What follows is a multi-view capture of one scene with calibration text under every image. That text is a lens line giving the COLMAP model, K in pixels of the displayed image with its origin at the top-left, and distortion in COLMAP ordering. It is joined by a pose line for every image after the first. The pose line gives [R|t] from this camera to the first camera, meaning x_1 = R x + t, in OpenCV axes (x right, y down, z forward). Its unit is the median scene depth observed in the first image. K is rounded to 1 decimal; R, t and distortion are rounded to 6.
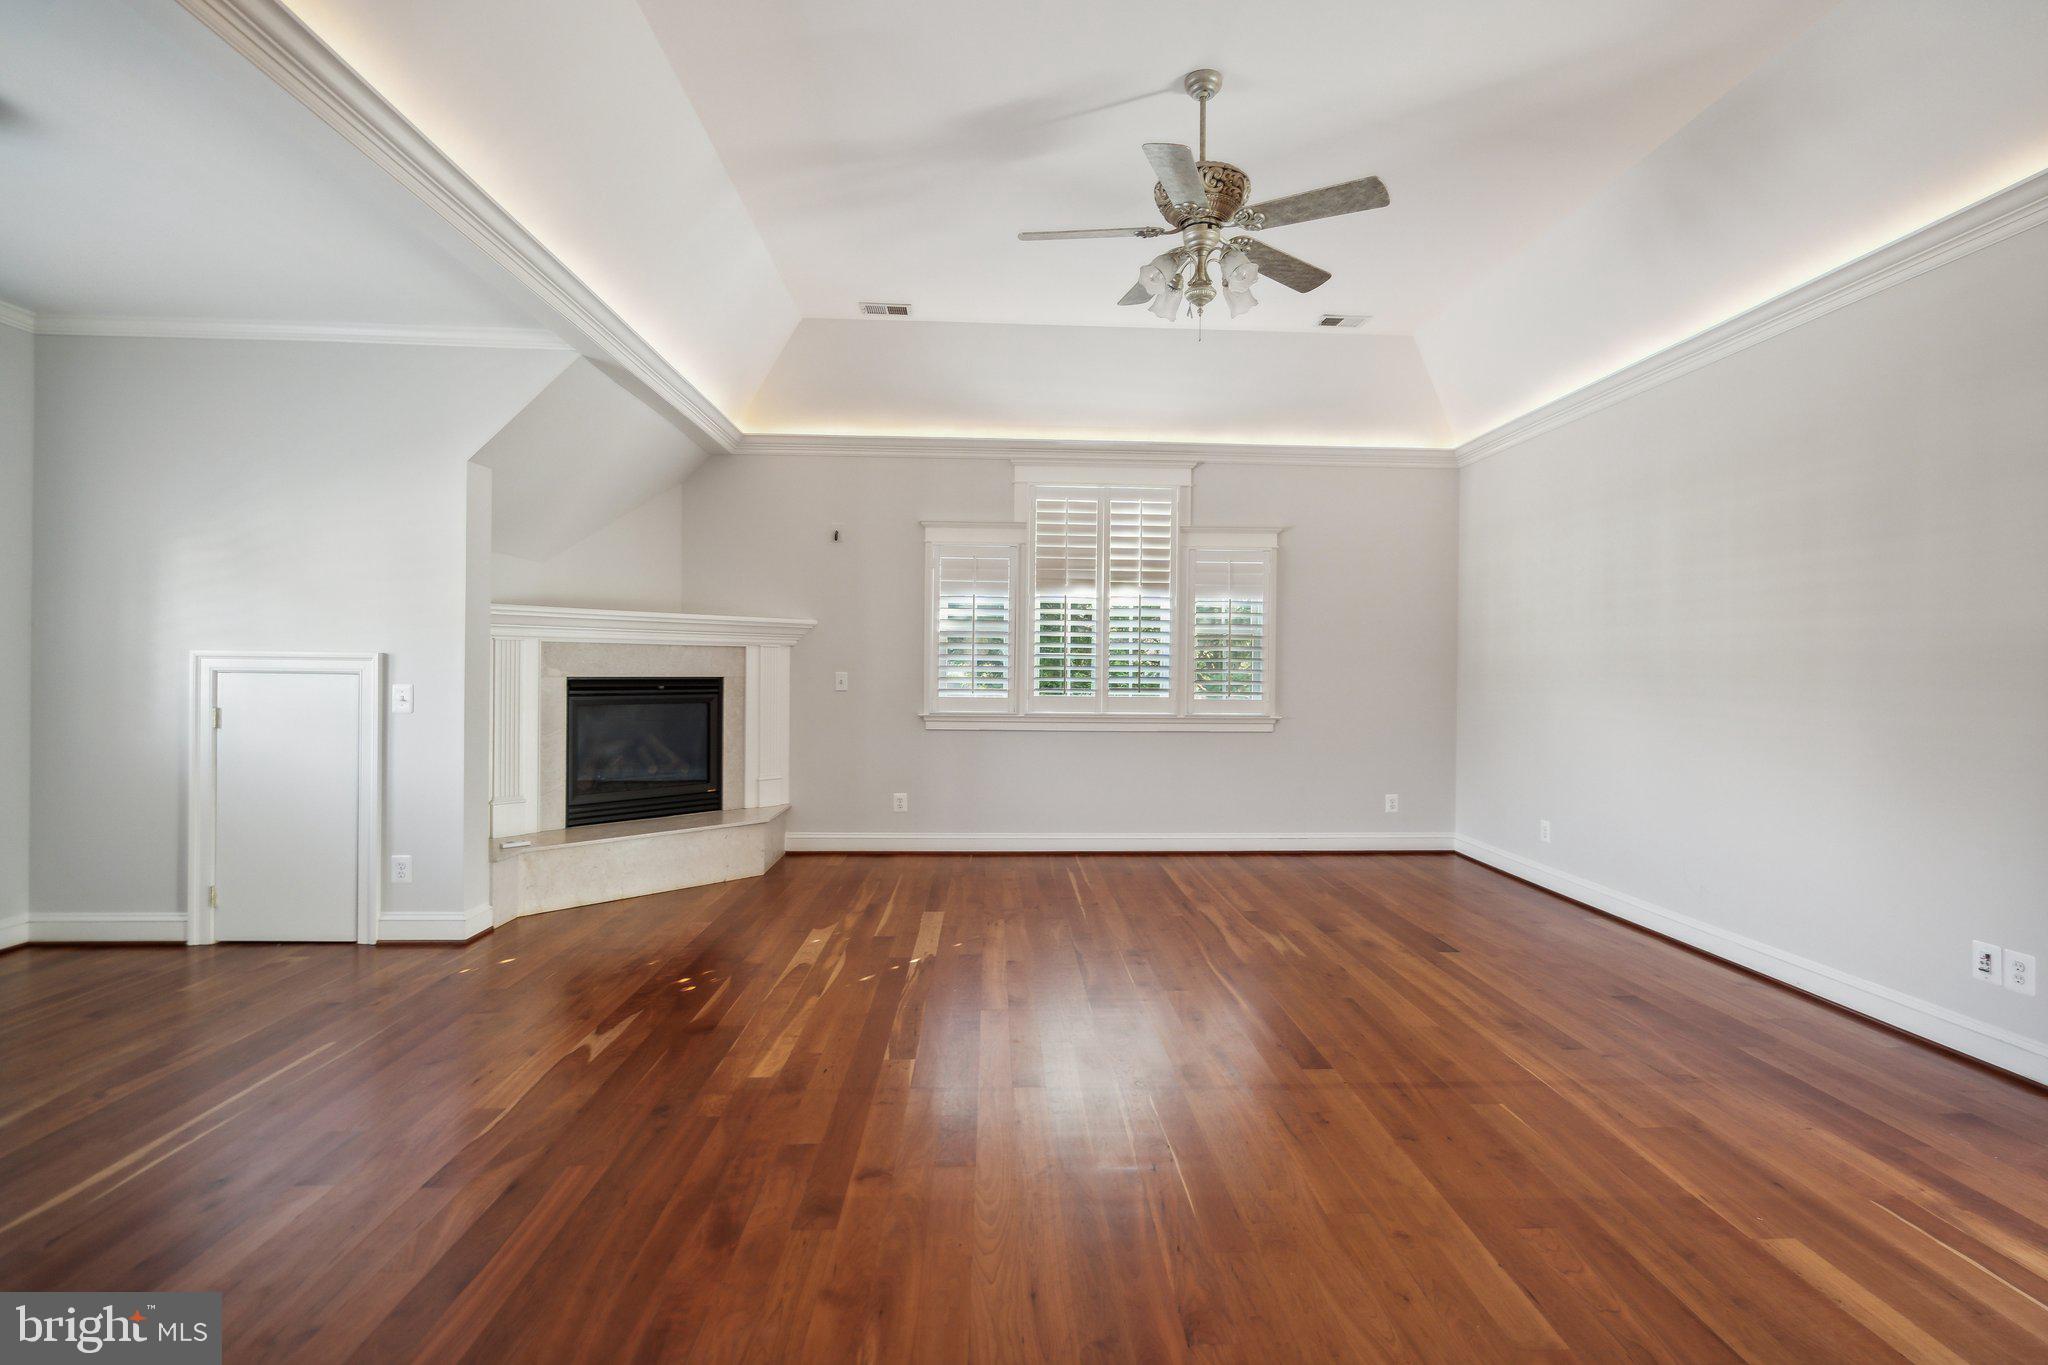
lens RADIAL K [[944.3, 0, 1035.4], [0, 944.3, 668.1], [0, 0, 1]] dist [0.000871, 0.000058]
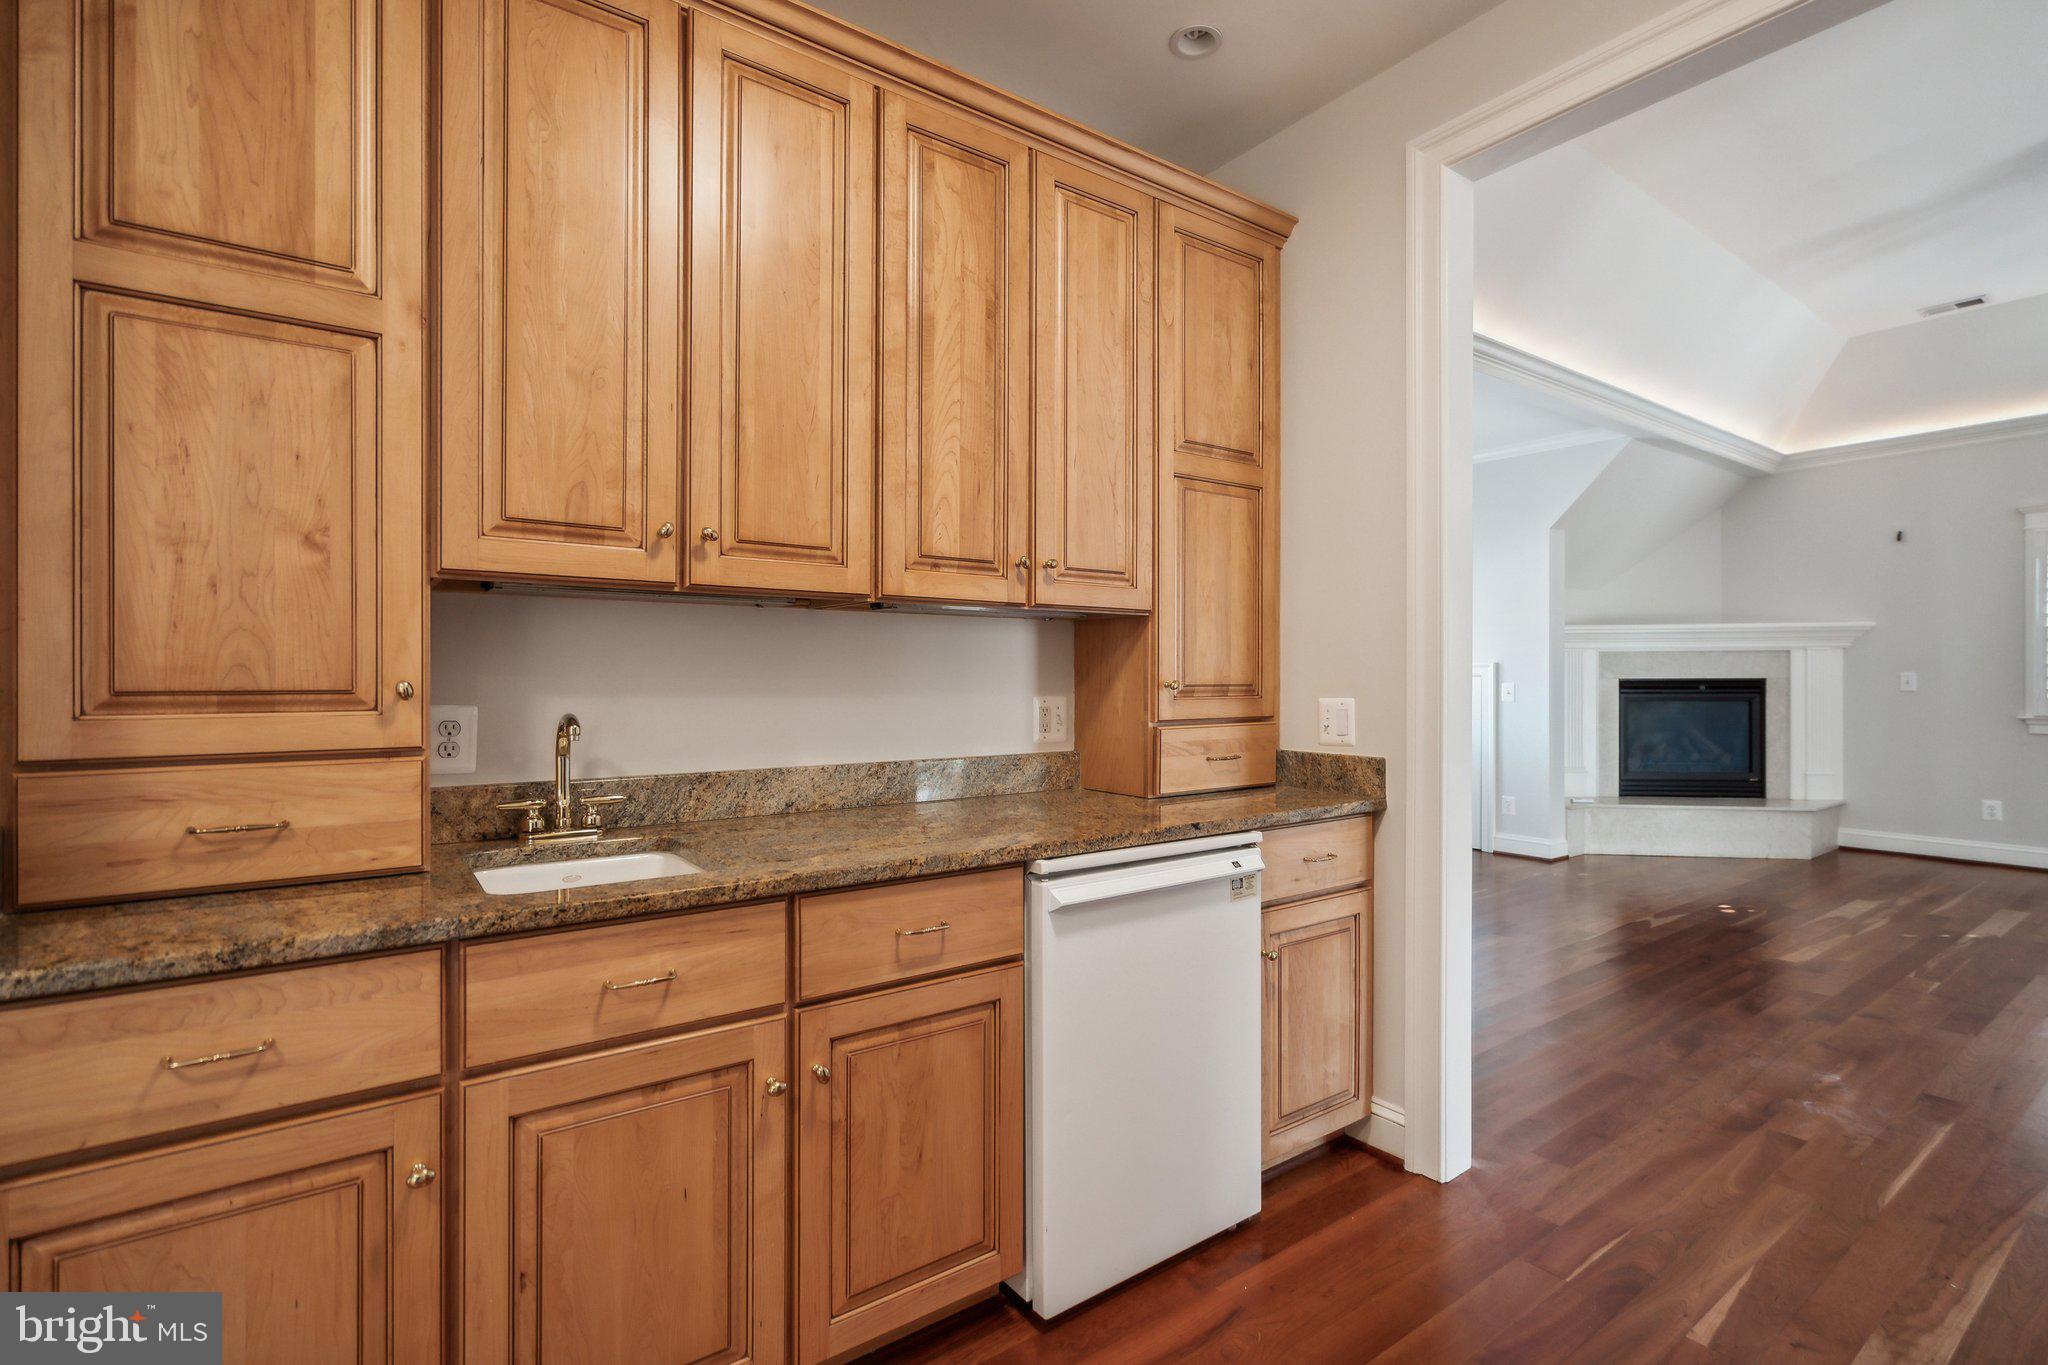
lens RADIAL K [[953.1, 0, 1035.6], [0, 953.1, 682.6], [0, 0, 1]] dist [-0.002385, -0.000588]
pose [[0.549325, -0.008193, -0.835569, 0.146888], [0.007894, 0.999958, -0.004615, 0.014331], [0.835572, -0.004061, 0.549366, -0.367120]]
